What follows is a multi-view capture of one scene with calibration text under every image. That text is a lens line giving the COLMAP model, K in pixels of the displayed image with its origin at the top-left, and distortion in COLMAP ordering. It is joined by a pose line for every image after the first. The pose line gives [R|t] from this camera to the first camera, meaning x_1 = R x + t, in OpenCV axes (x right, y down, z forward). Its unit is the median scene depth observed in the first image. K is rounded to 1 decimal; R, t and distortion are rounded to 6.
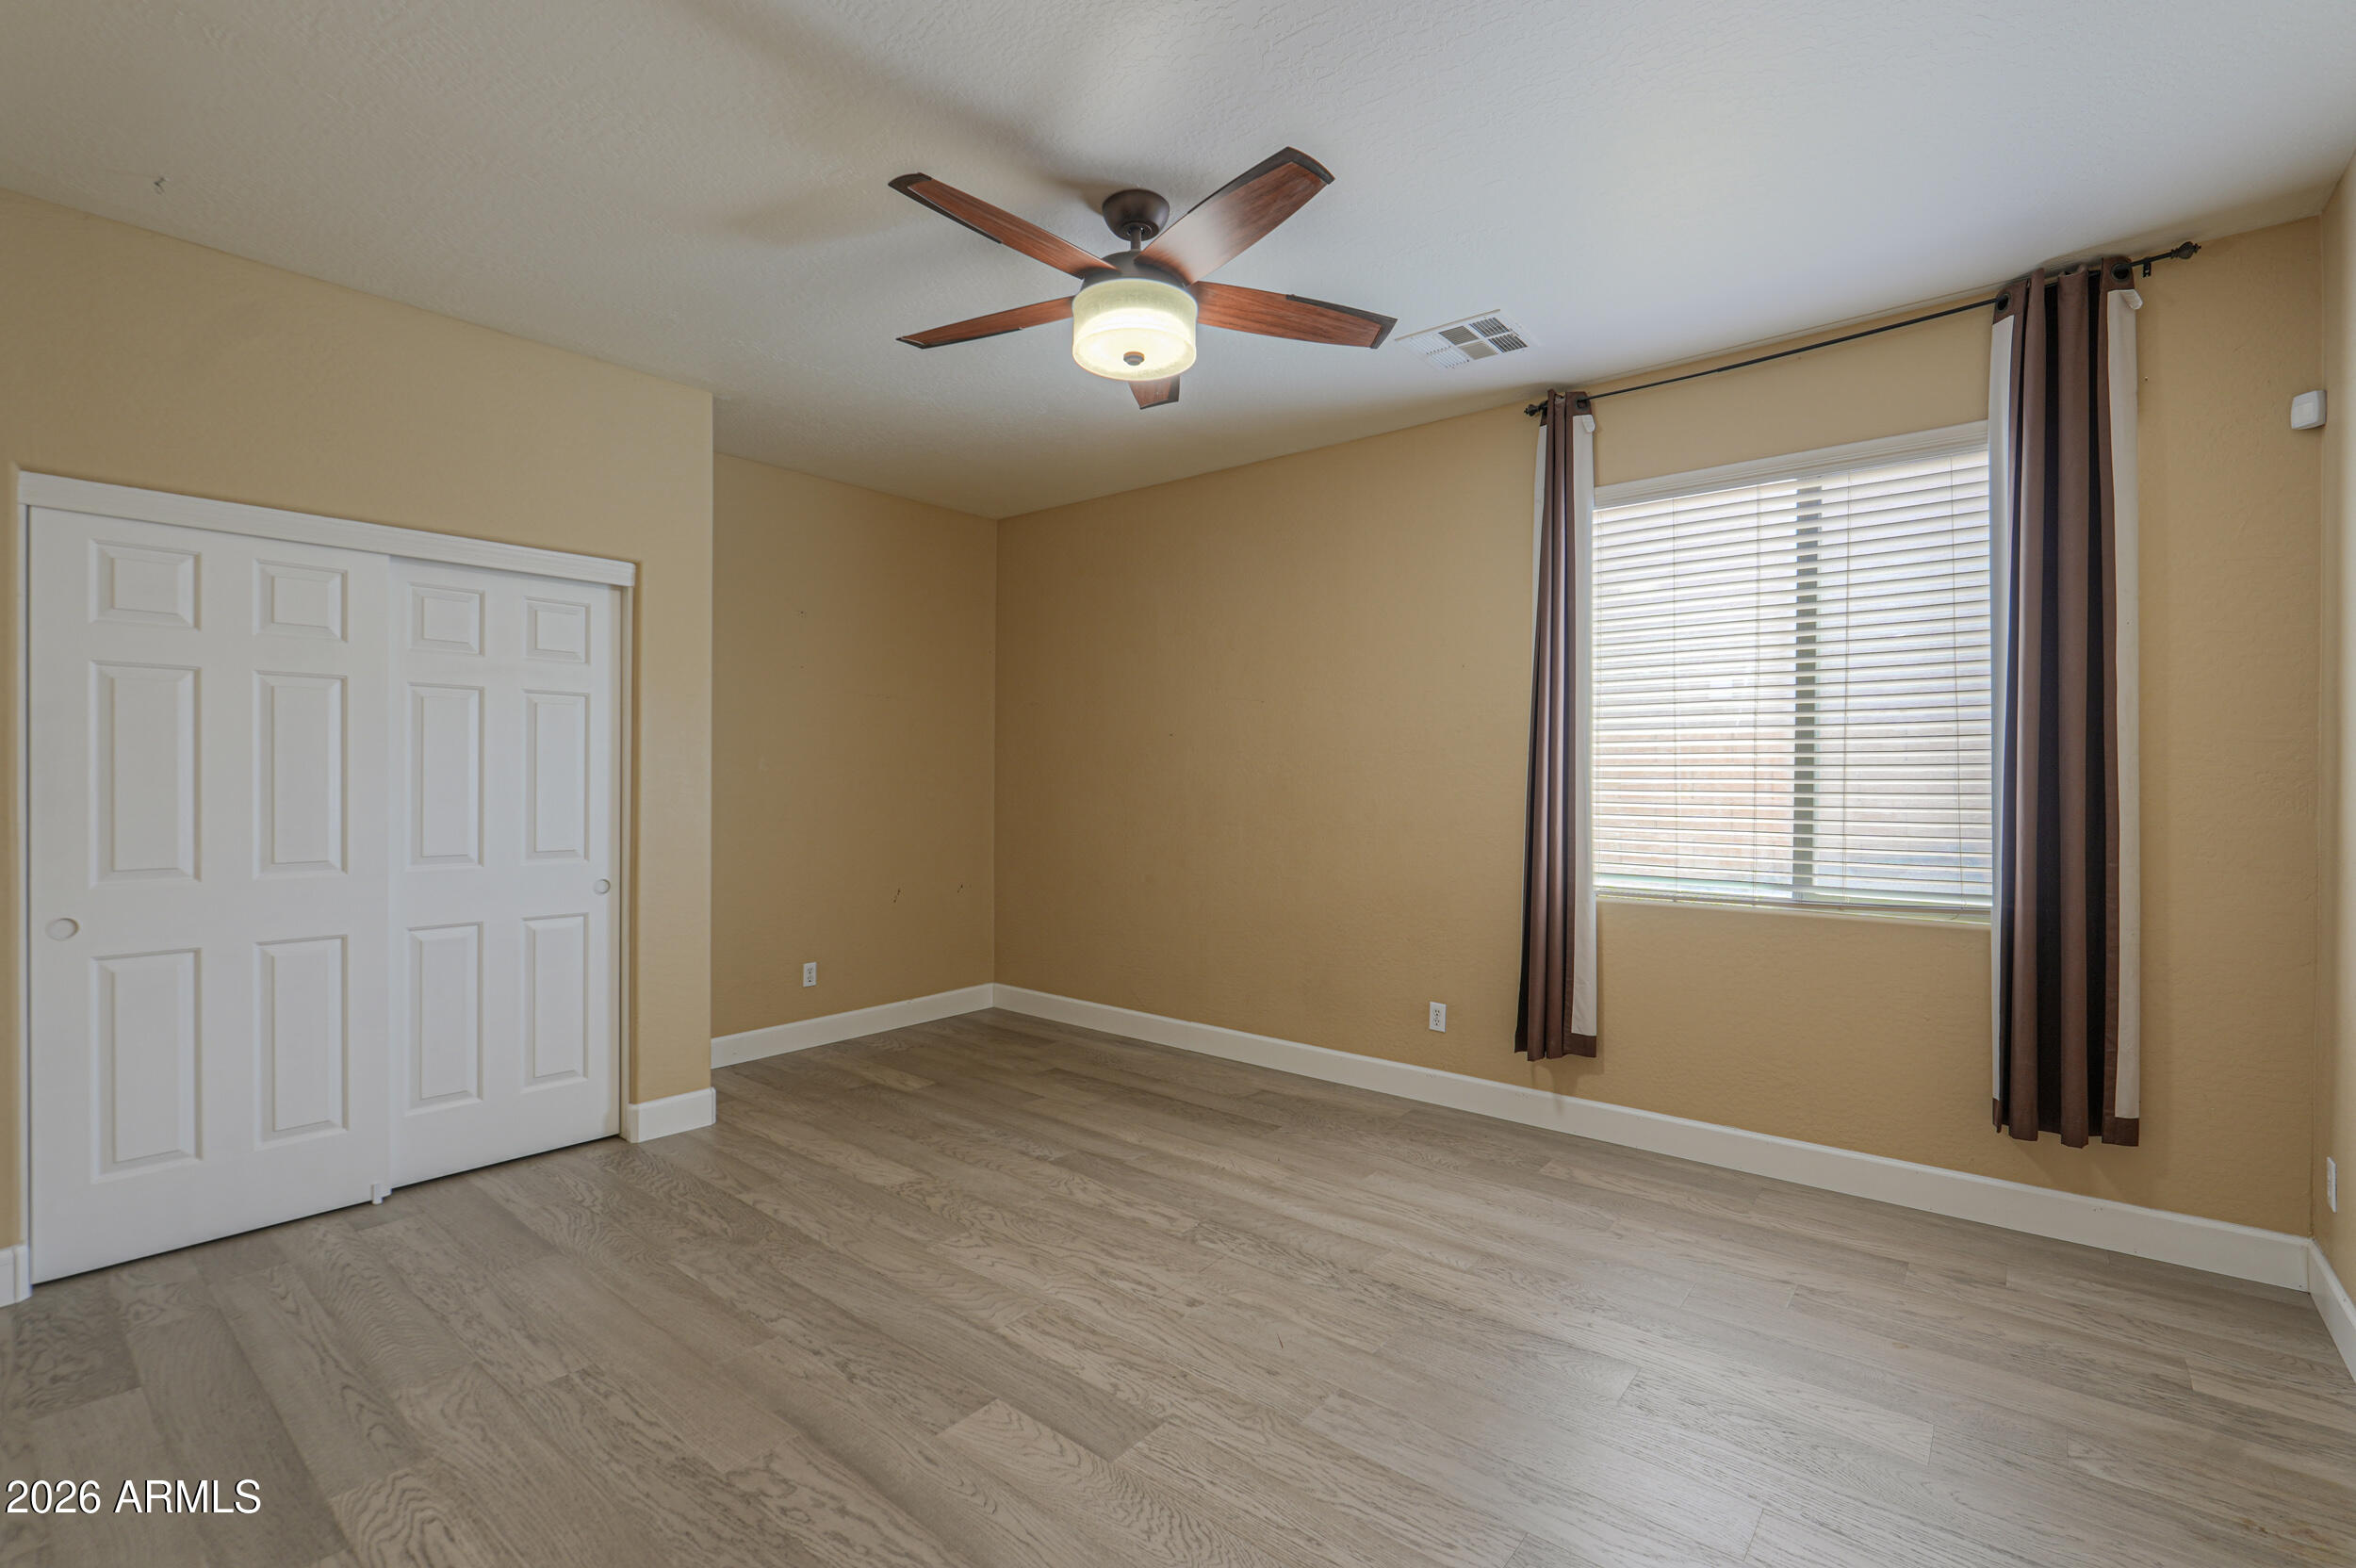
lens RADIAL K [[1043.0, 0, 1177.3], [0, 1043.0, 781.7], [0, 0, 1]] dist [0.004512, -0.000677]
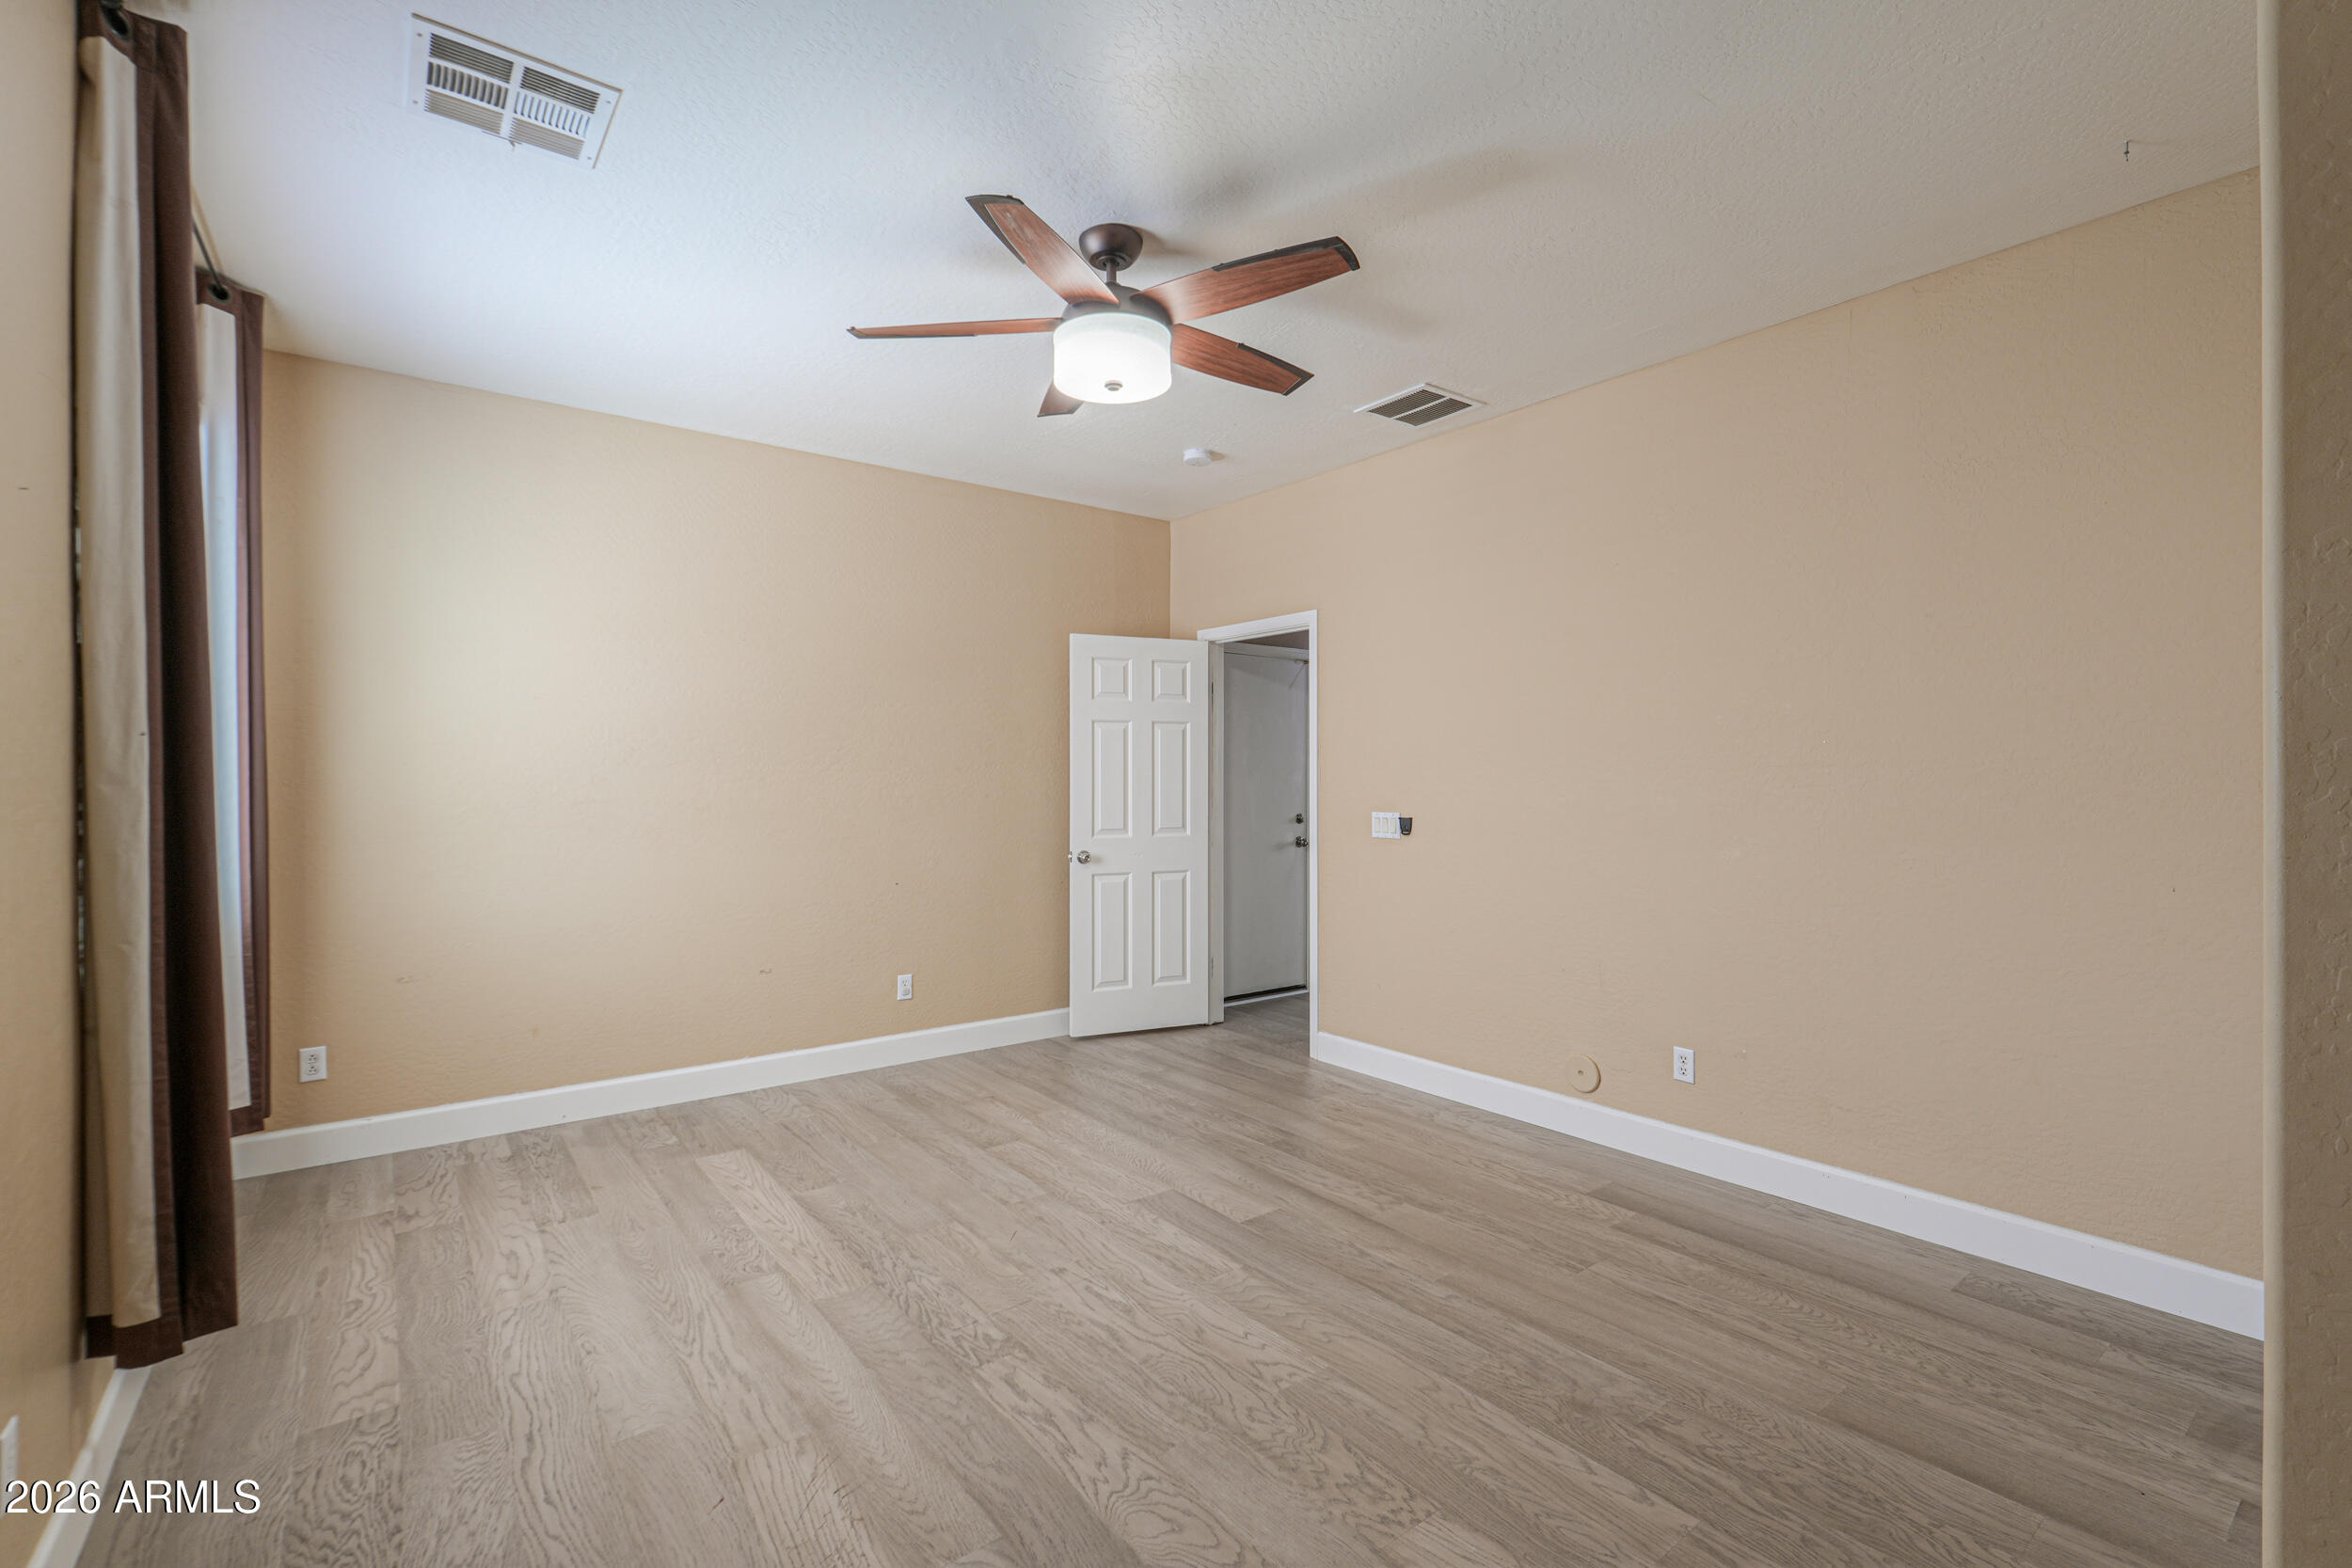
lens RADIAL K [[1041.2, 0, 1177.3], [0, 1041.2, 782.6], [0, 0, 1]] dist [0.004512, -0.000677]
pose [[-0.974588, -0.002161, 0.223993, -0.324113], [0.000557, 0.999927, 0.012070, -0.012603], [-0.224002, 0.011888, -0.974516, 1.912792]]
